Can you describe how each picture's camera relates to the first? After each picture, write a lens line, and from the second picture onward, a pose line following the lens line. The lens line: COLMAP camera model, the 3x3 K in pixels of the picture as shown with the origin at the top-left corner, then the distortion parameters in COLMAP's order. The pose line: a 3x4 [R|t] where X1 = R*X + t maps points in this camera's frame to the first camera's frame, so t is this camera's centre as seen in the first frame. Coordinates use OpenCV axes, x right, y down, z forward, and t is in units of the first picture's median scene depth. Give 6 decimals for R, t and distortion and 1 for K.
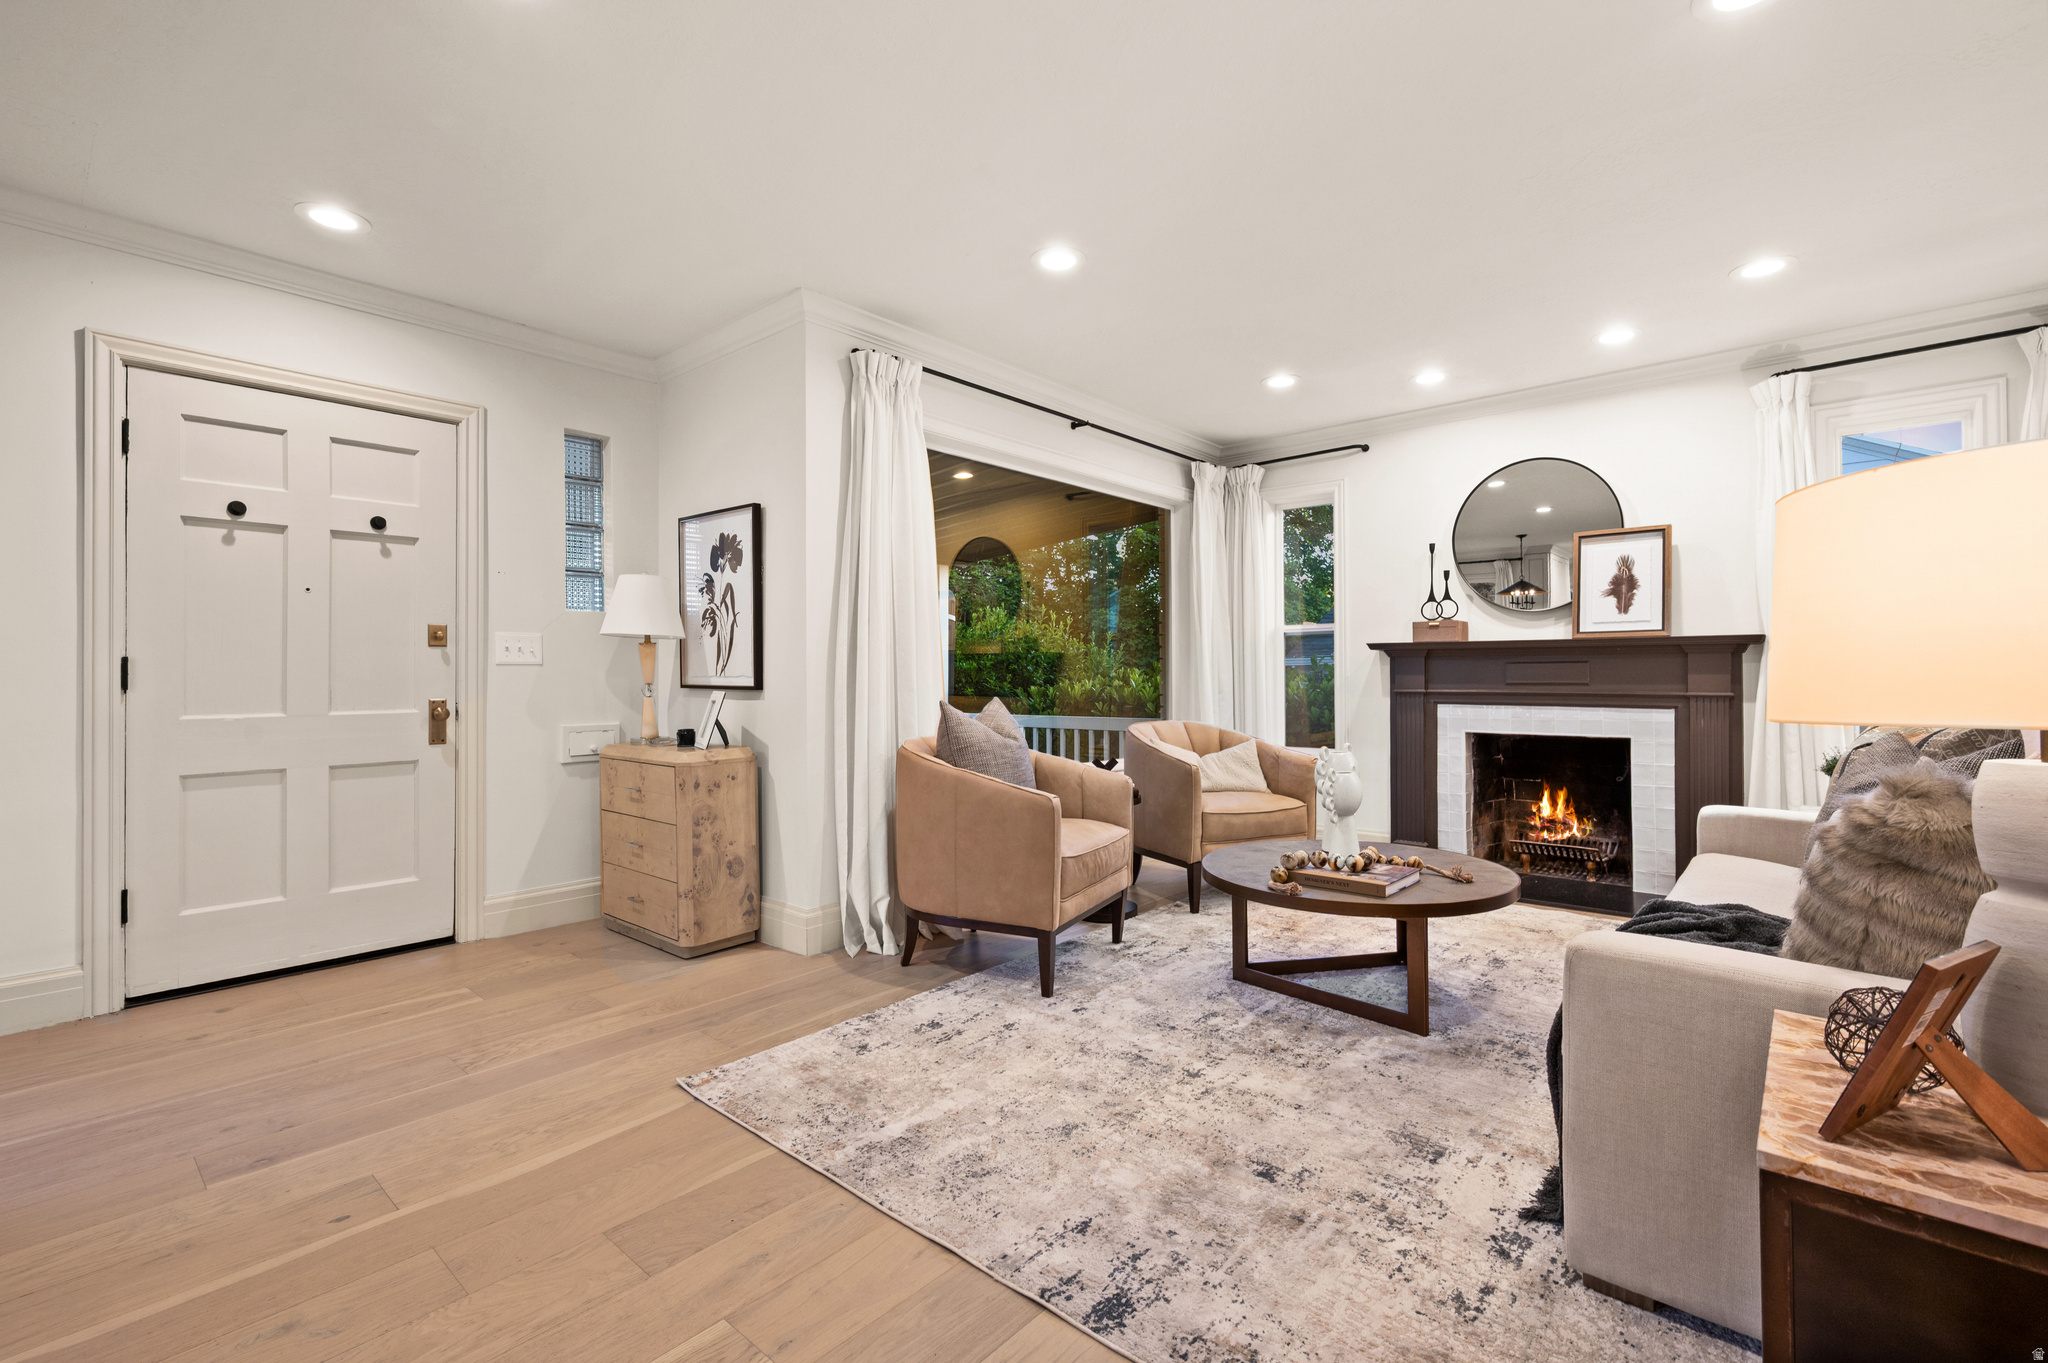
lens RADIAL K [[894.2, 0, 1031.3], [0, 894.2, 672.0], [0, 0, 1]] dist [-0.000200, -0.000028]
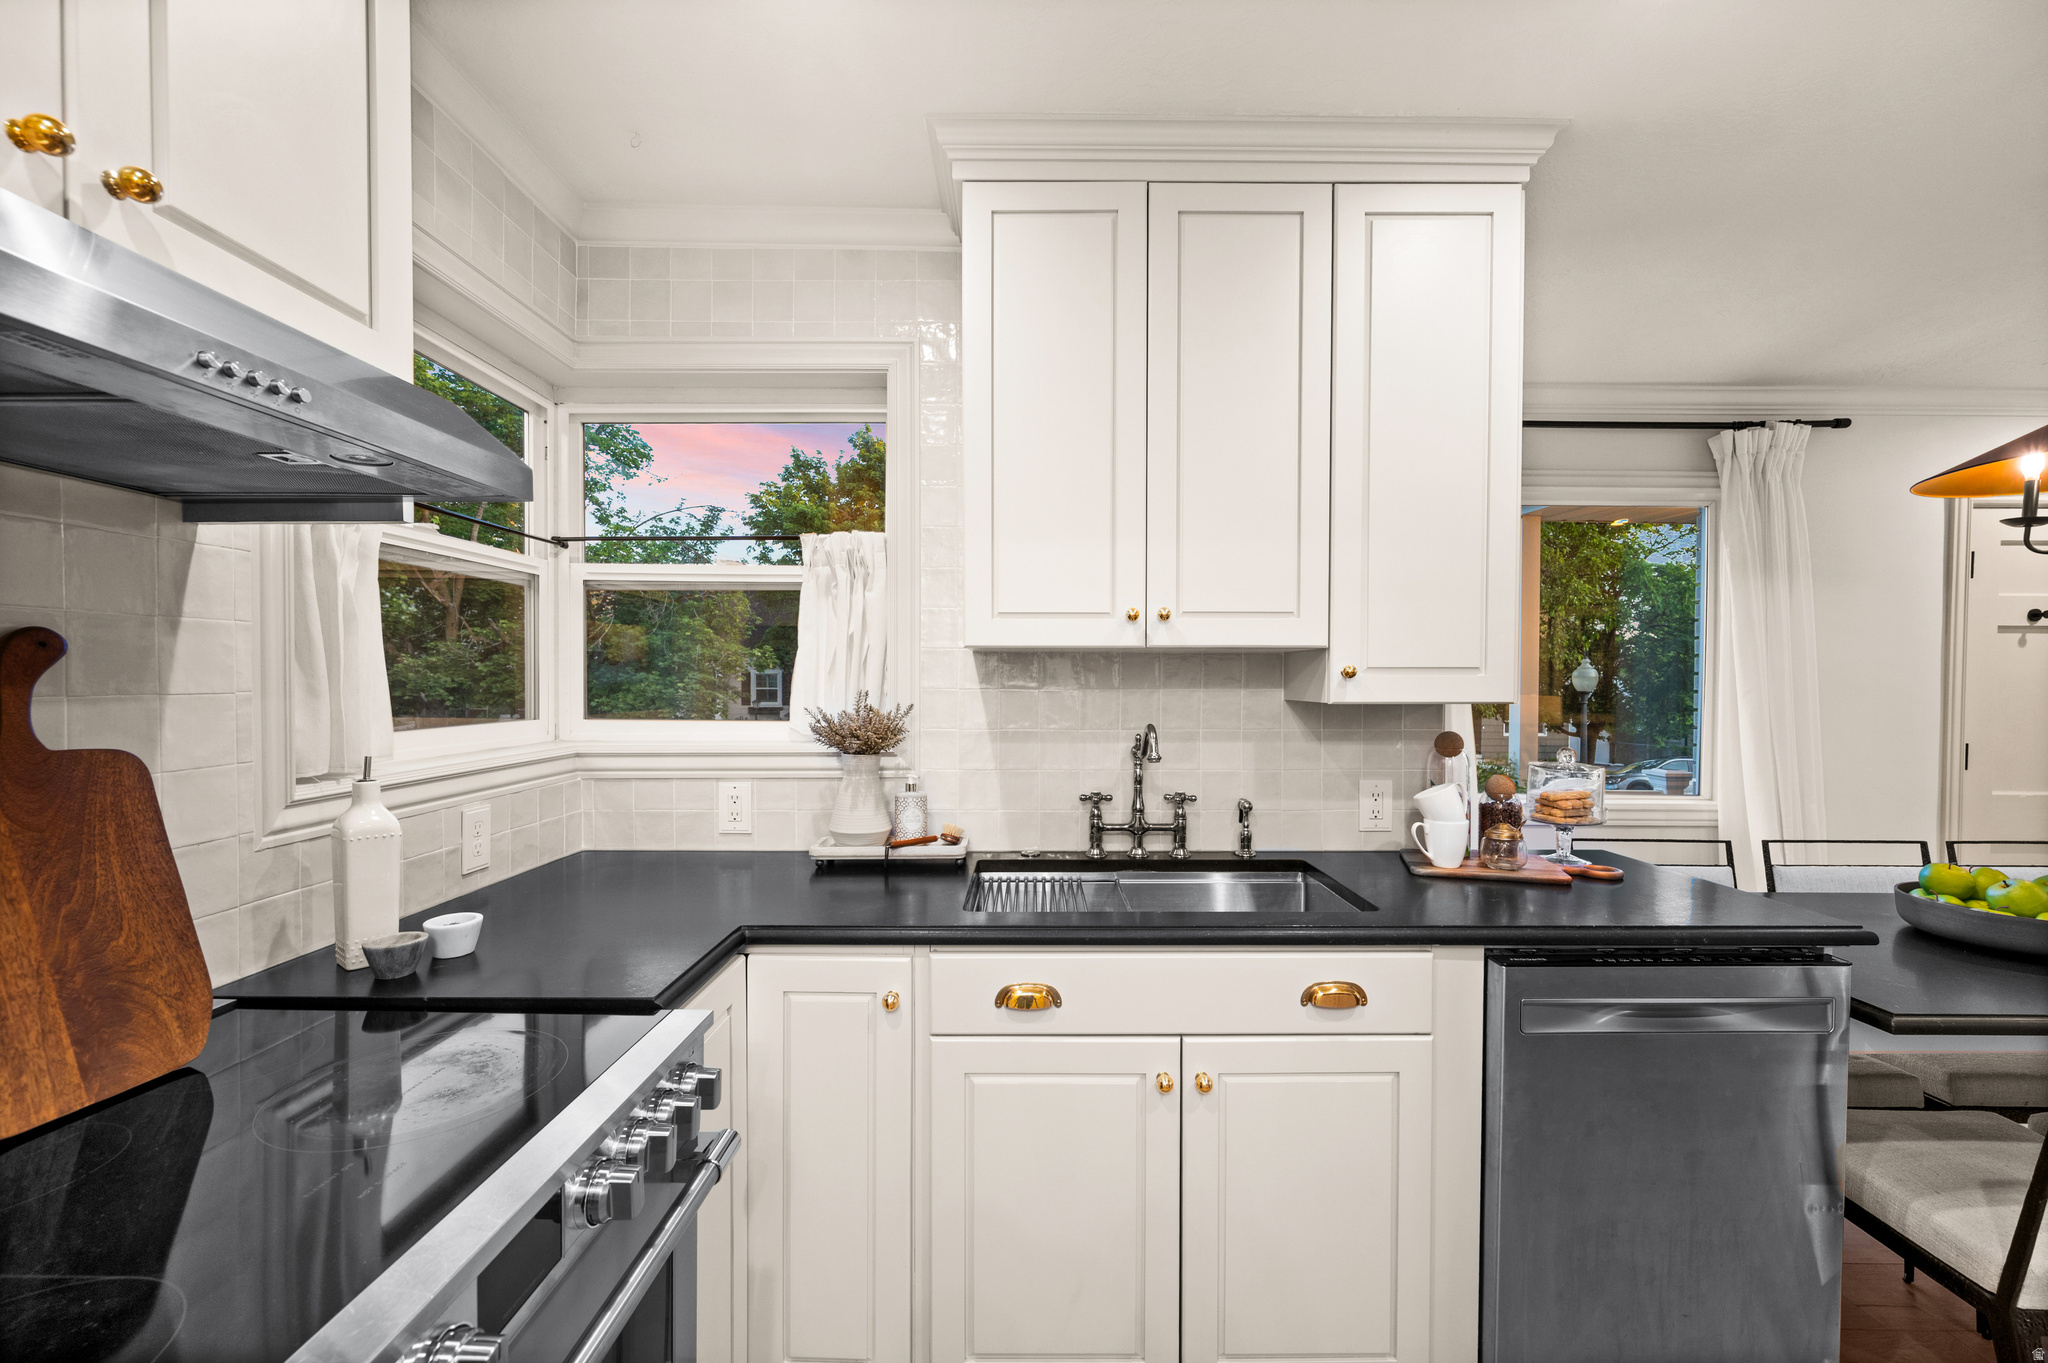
lens RADIAL K [[817.7, 0, 1021.6], [0, 817.7, 694.3], [0, 0, 1]] dist [0.000039, 0.000048]
pose [[0.664762, 0.020983, -0.746760, -0.936072], [-0.005532, 0.999716, 0.023167, -0.094279], [0.747034, -0.011269, 0.664690, -0.667063]]
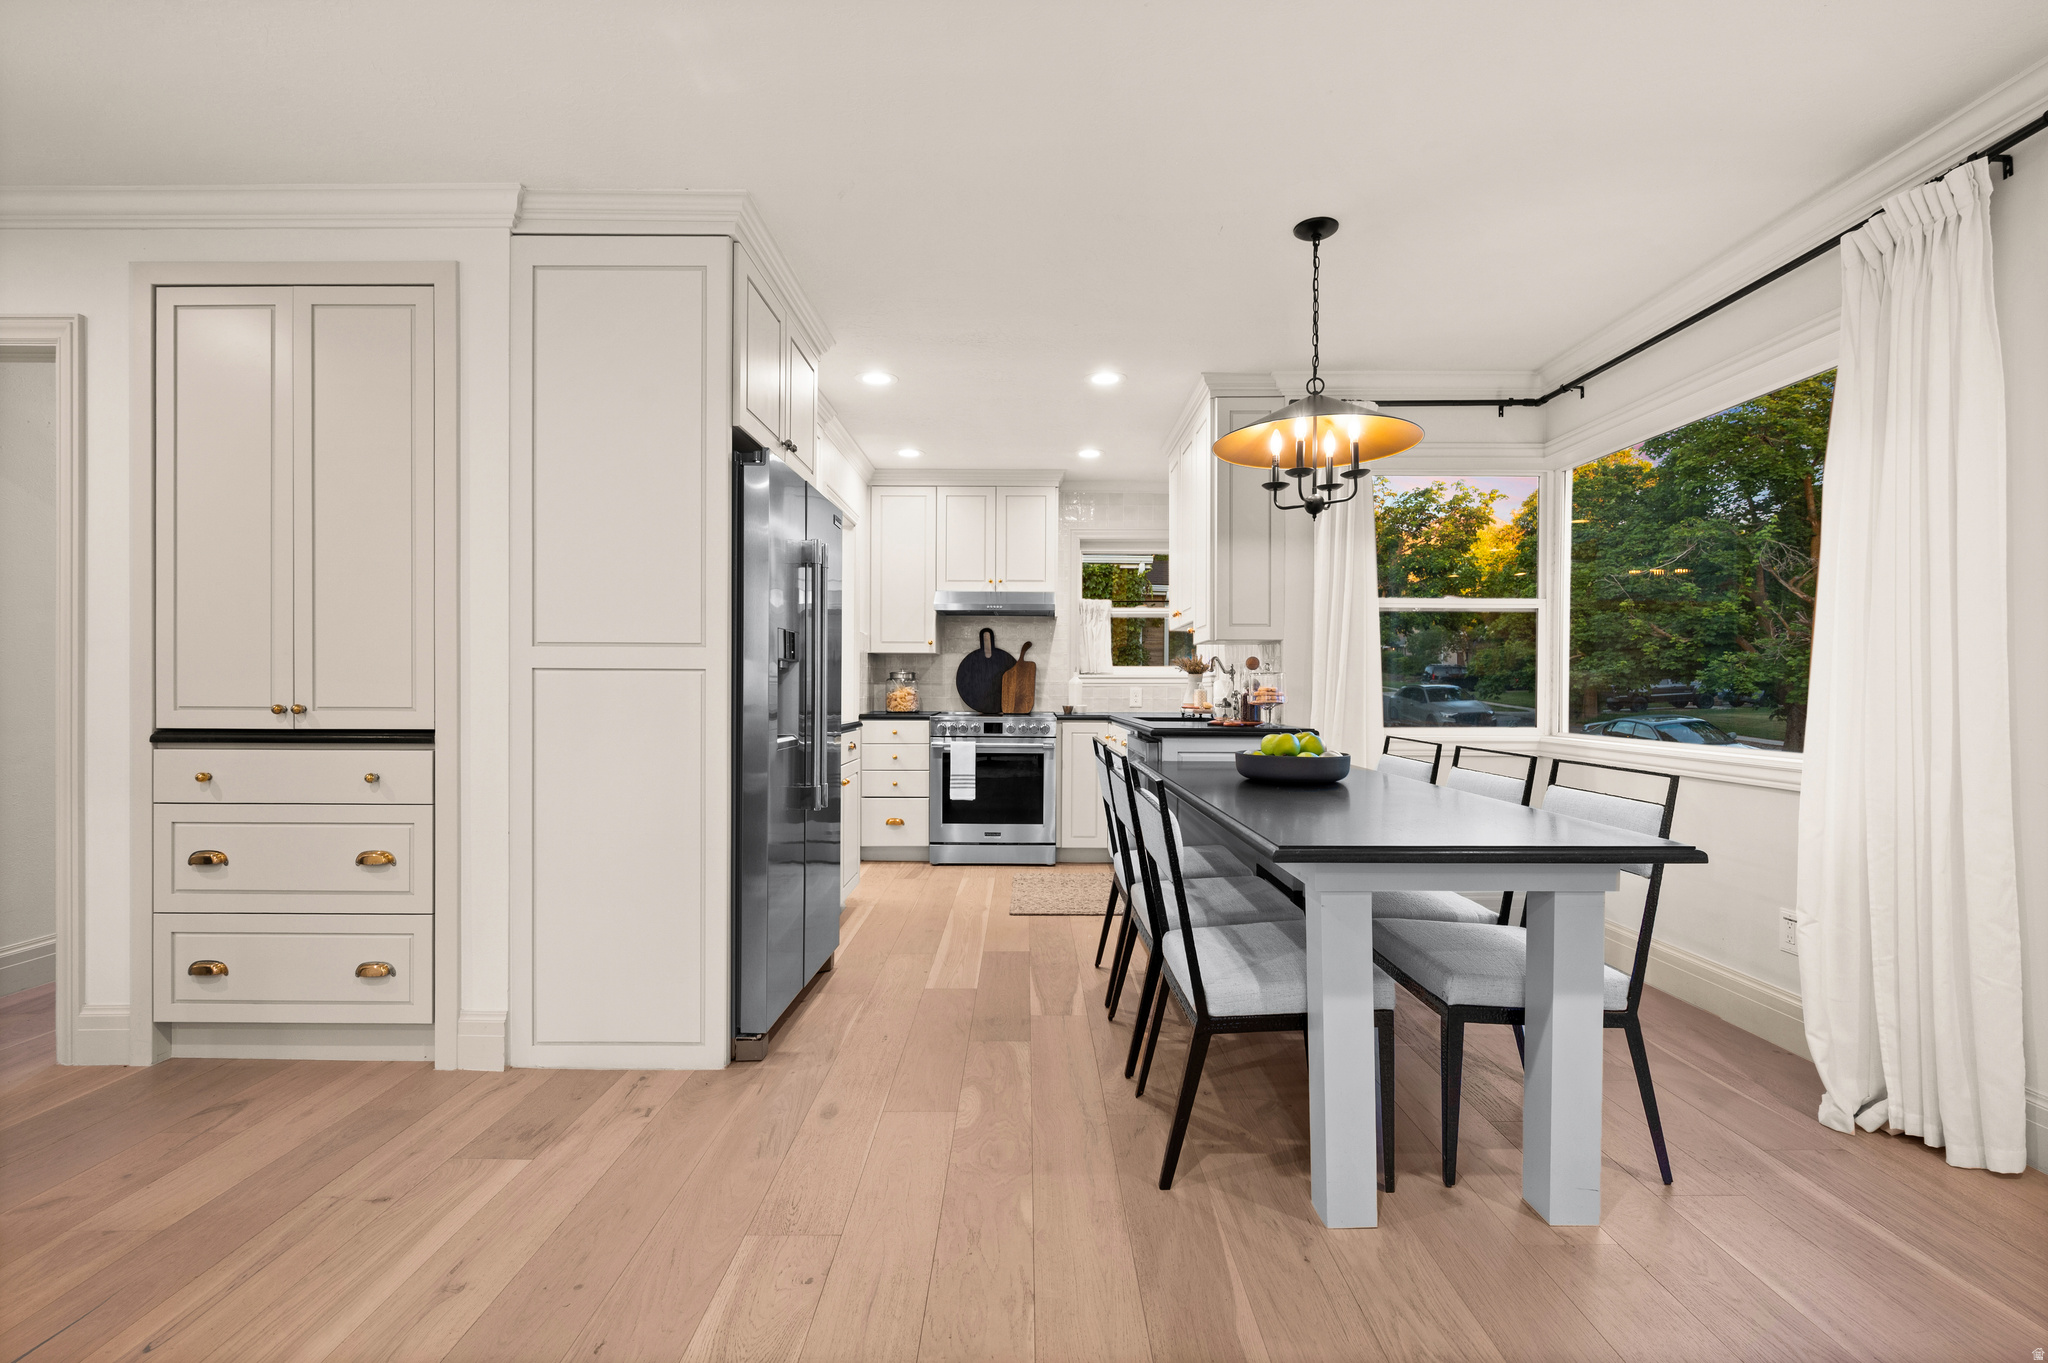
lens RADIAL K [[908.1, 0, 1028.8], [0, 908.1, 695.4], [0, 0, 1]] dist [-0.000049, 0.000111]
pose [[-0.747388, 0.008192, -0.664338, -0.071247], [0.002673, 0.999953, 0.009324, -0.011326], [0.664383, 0.005193, -0.747374, 0.741966]]
